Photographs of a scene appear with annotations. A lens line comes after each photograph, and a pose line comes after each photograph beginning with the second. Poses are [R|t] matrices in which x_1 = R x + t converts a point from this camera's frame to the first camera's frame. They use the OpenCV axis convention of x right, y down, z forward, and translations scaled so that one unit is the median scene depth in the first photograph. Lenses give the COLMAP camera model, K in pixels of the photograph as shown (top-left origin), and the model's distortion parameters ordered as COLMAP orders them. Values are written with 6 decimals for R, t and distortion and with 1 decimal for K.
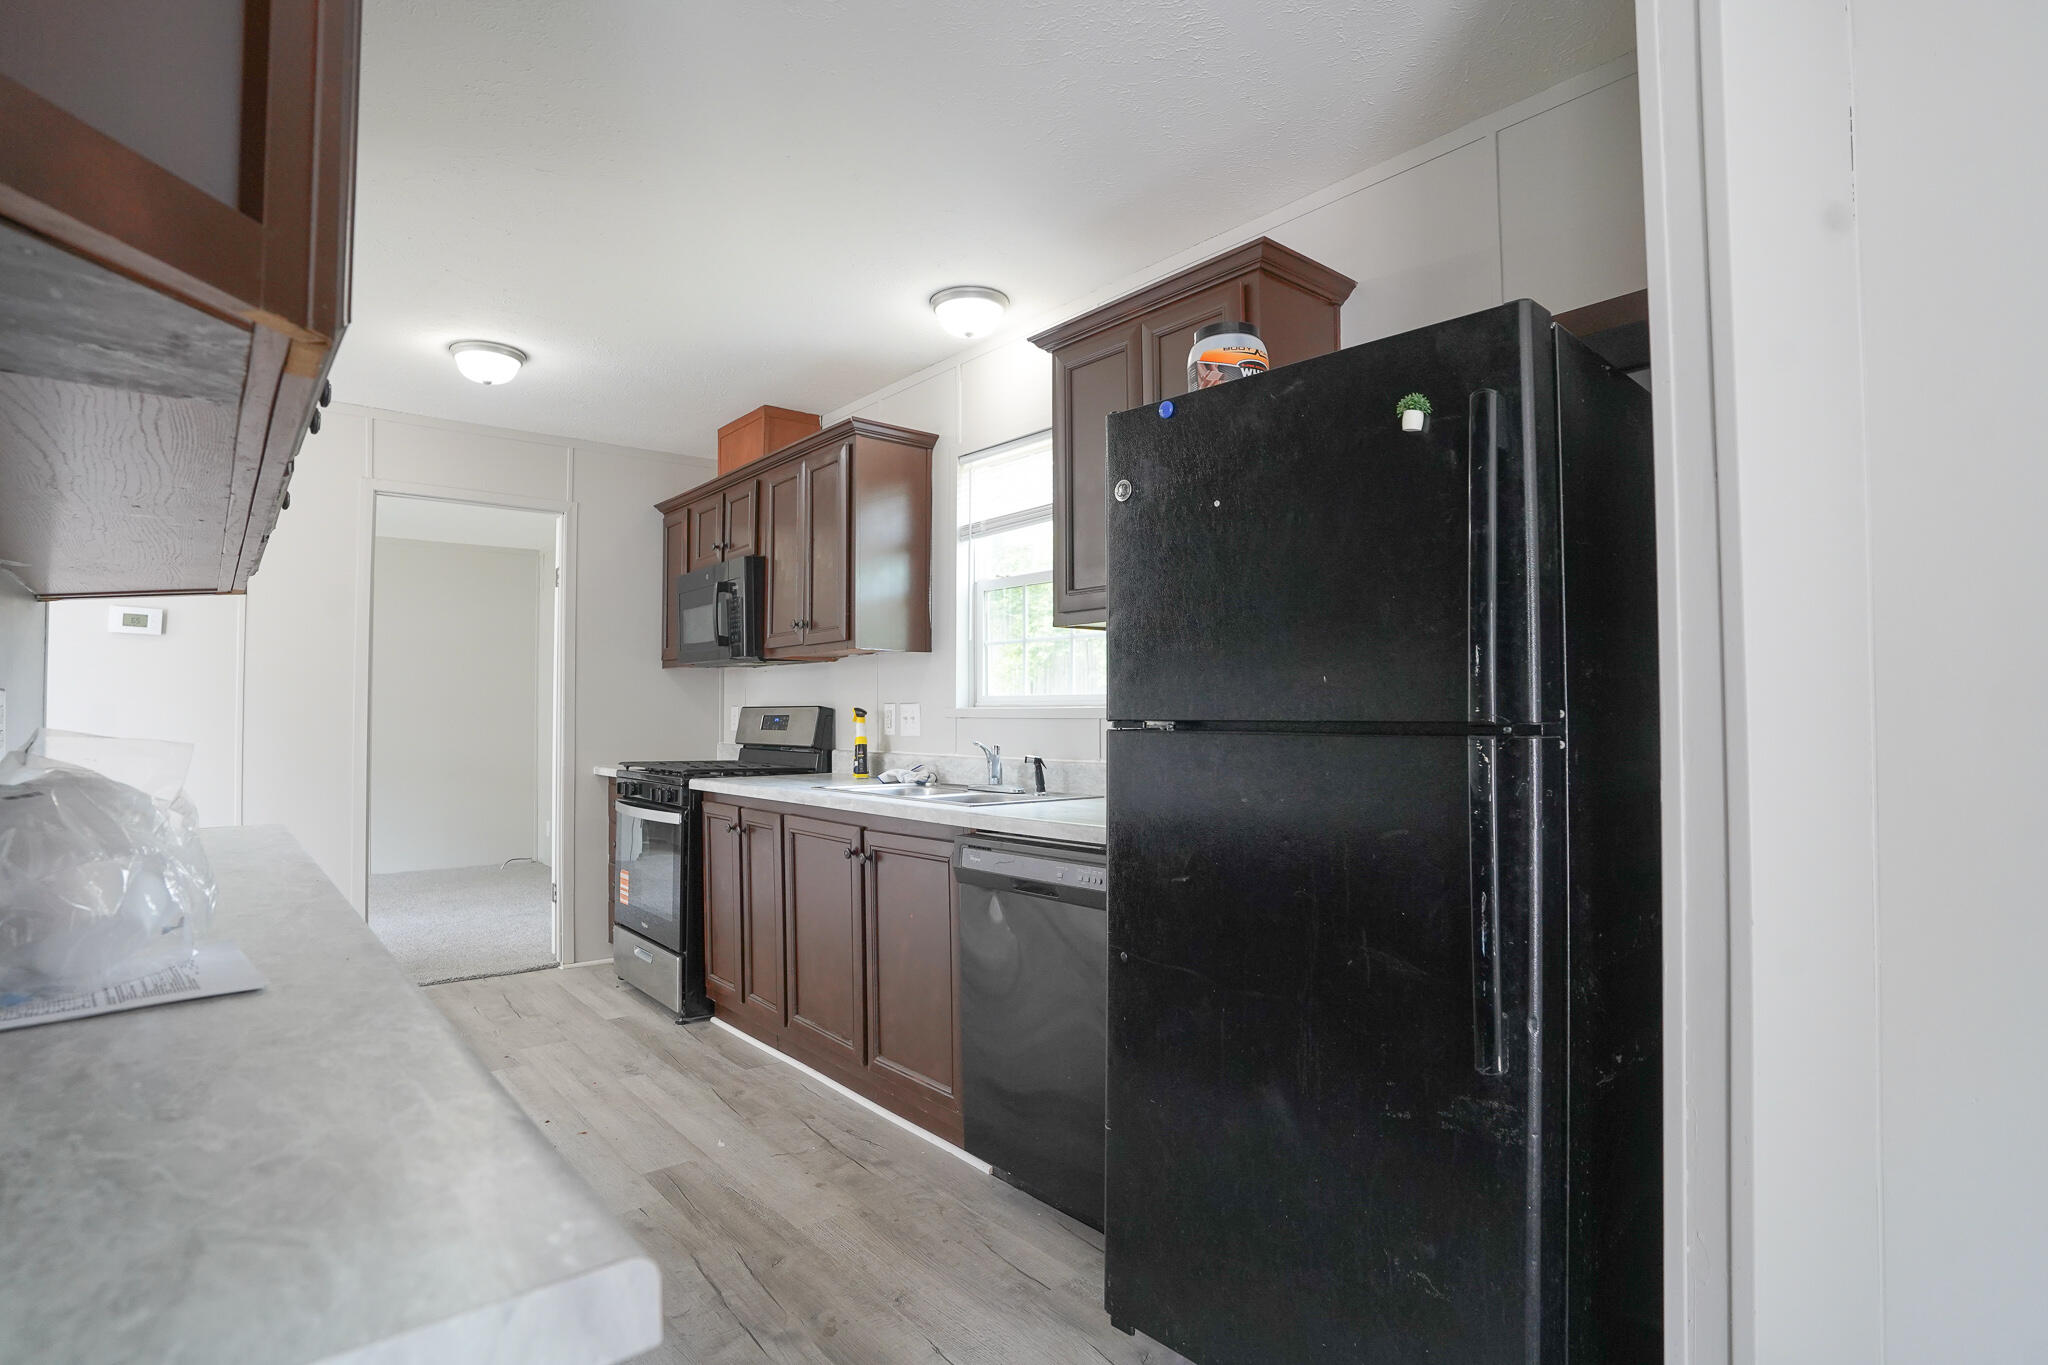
lens RADIAL K [[1021.2, 0, 1026.2], [0, 1021.2, 688.2], [0, 0, 1]] dist [-0.083778, 0.027456]
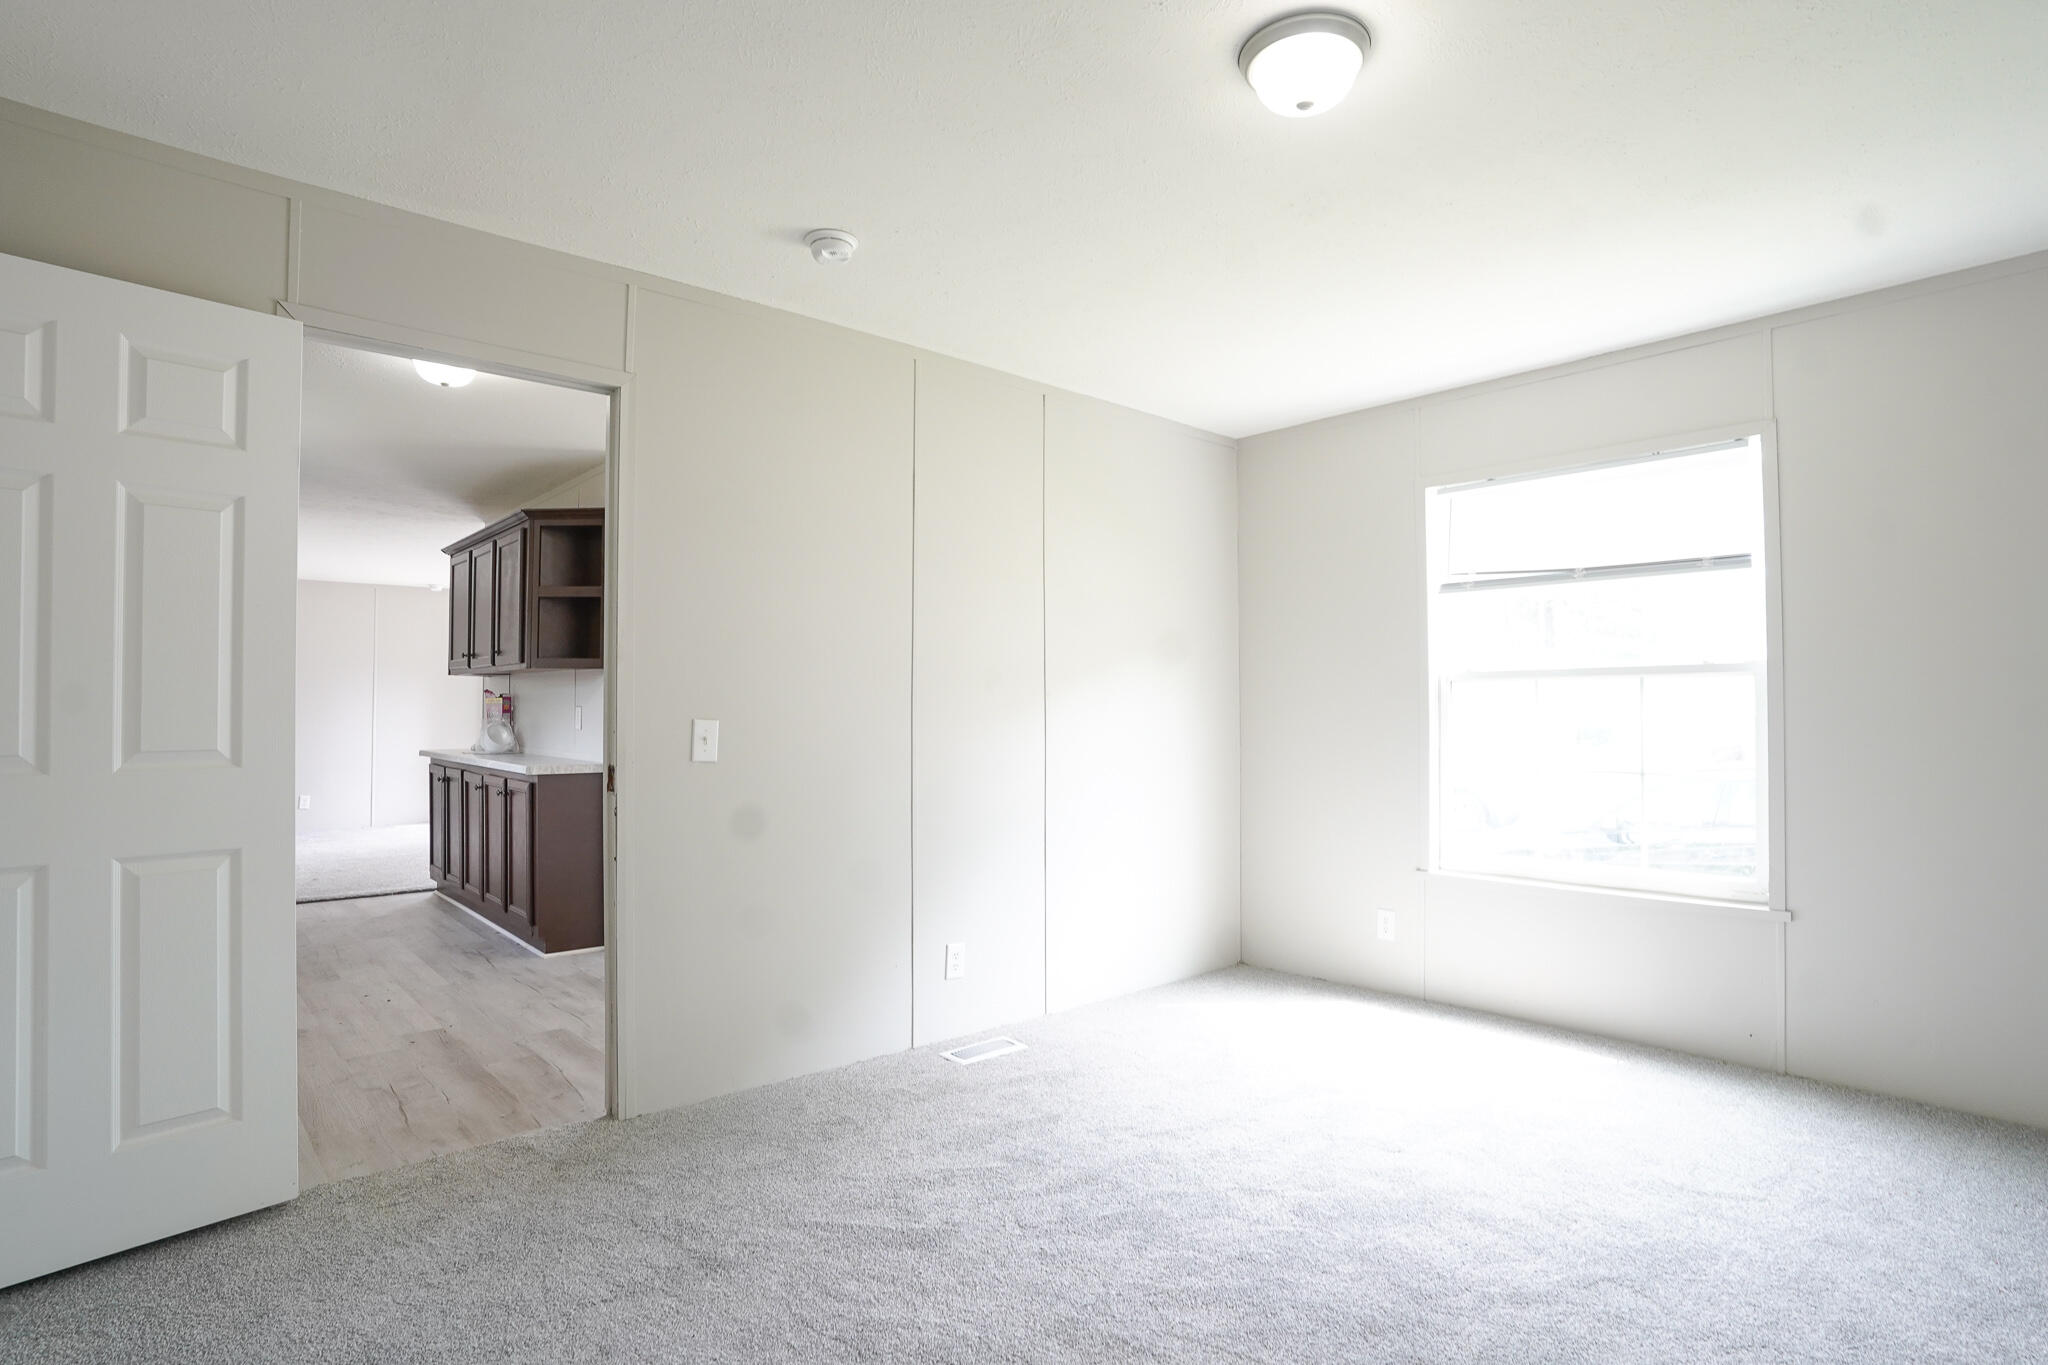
lens RADIAL K [[1021.2, 0, 1026.2], [0, 1021.2, 688.2], [0, 0, 1]] dist [-0.083778, 0.027456]
pose [[-0.999018, 0.006331, -0.043860, -1.058864], [0.008263, 0.998997, -0.044004, 0.046104], [0.043538, -0.044323, -0.998068, 1.955426]]
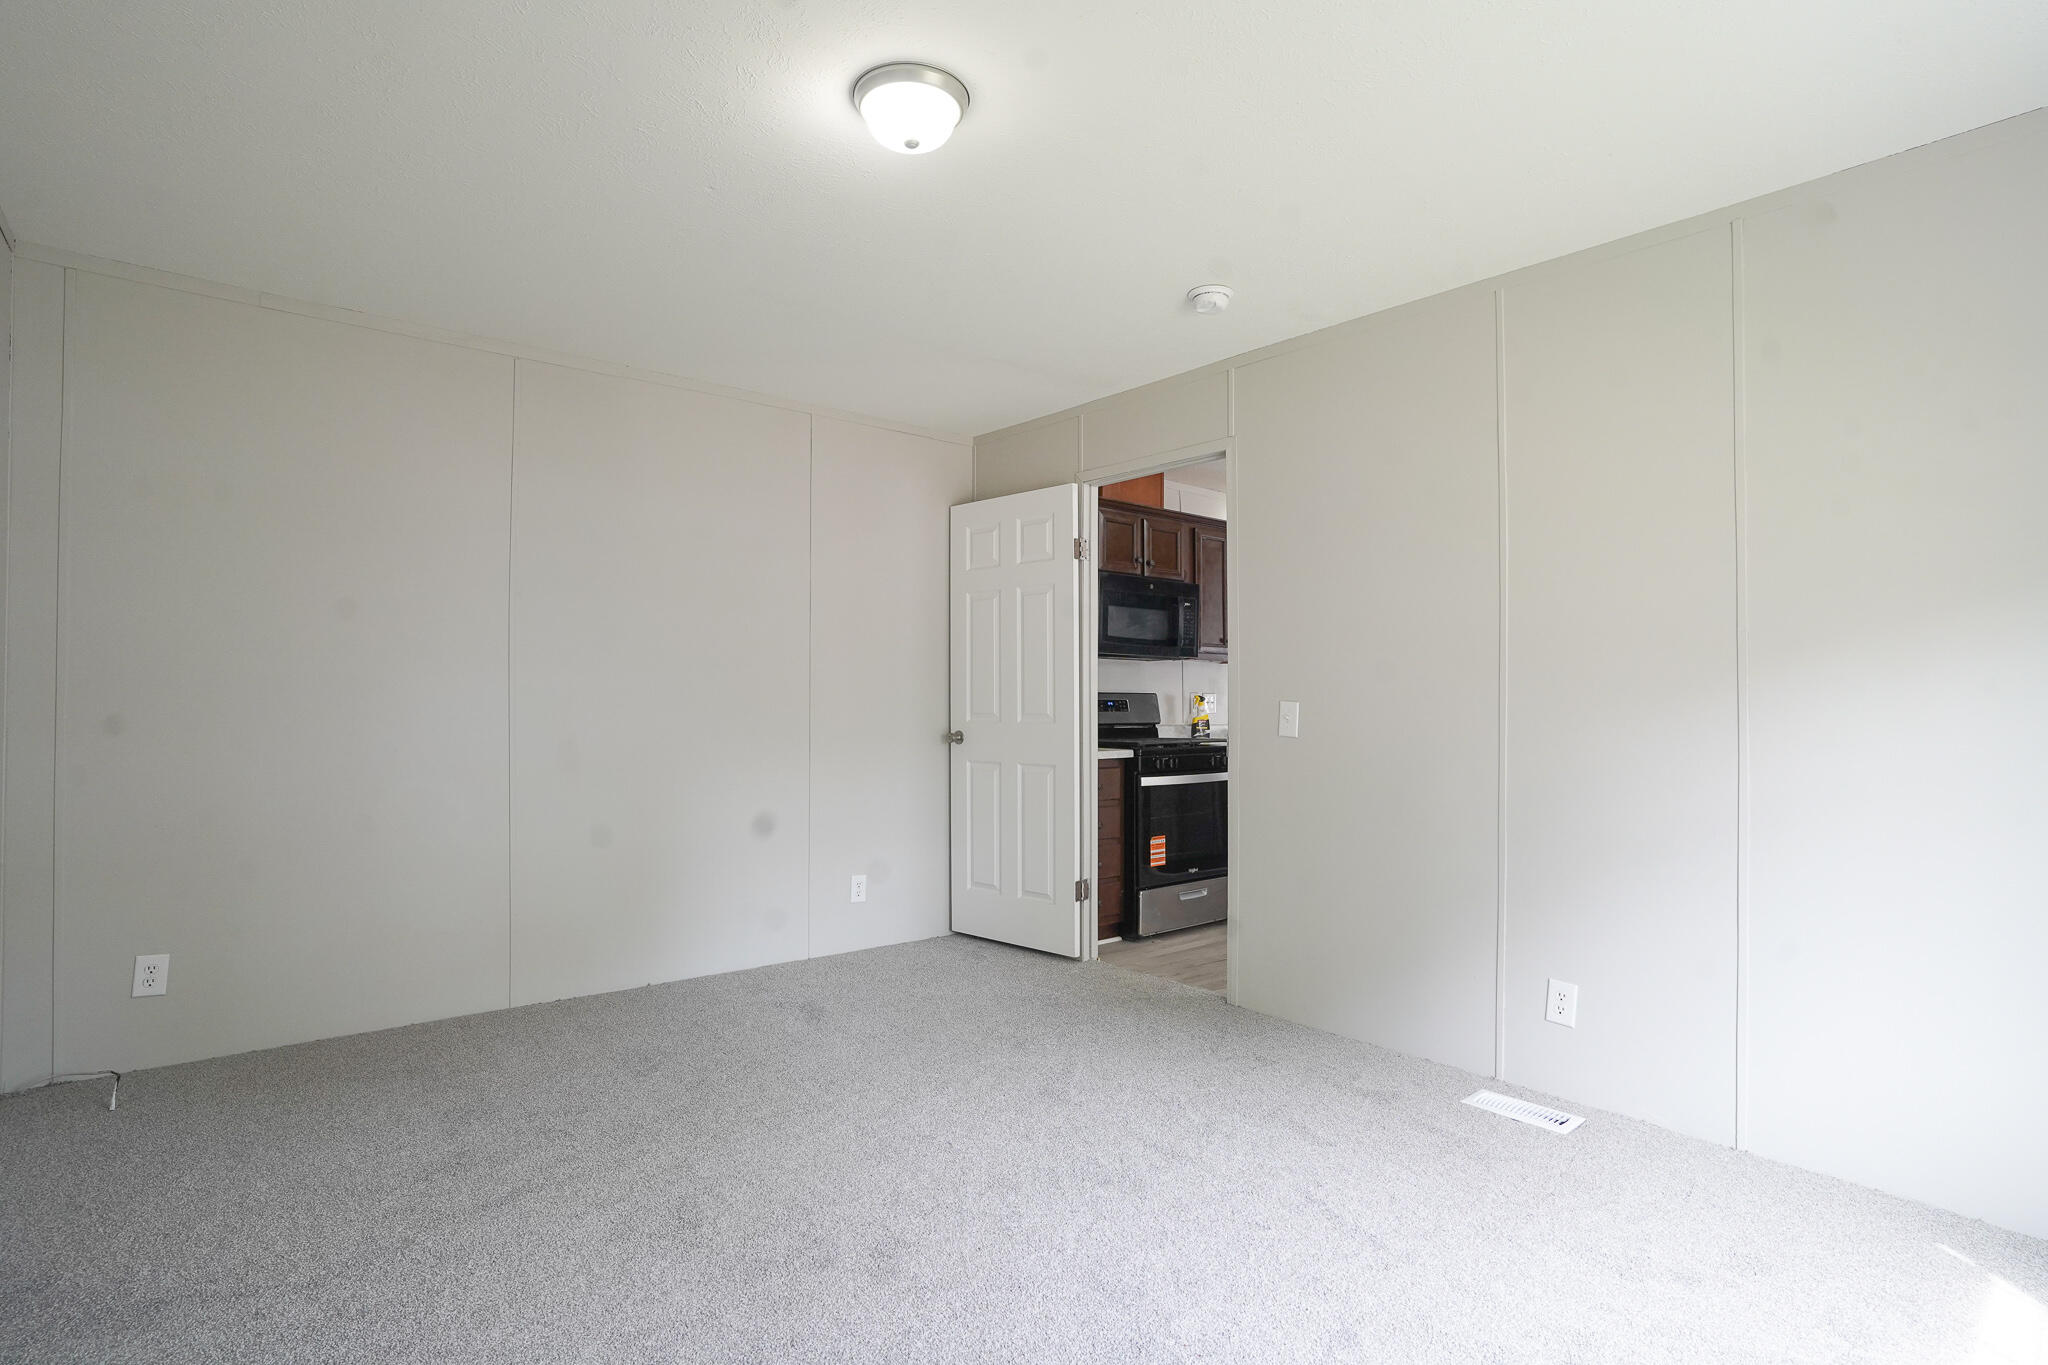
lens RADIAL K [[1021.2, 0, 1026.2], [0, 1021.2, 688.2], [0, 0, 1]] dist [-0.083778, 0.027456]
pose [[-0.012176, 0.014976, 0.999814, -1.828512], [-0.022023, 0.999641, -0.015241, 0.041061], [-0.999683, -0.022204, -0.011841, 1.375613]]
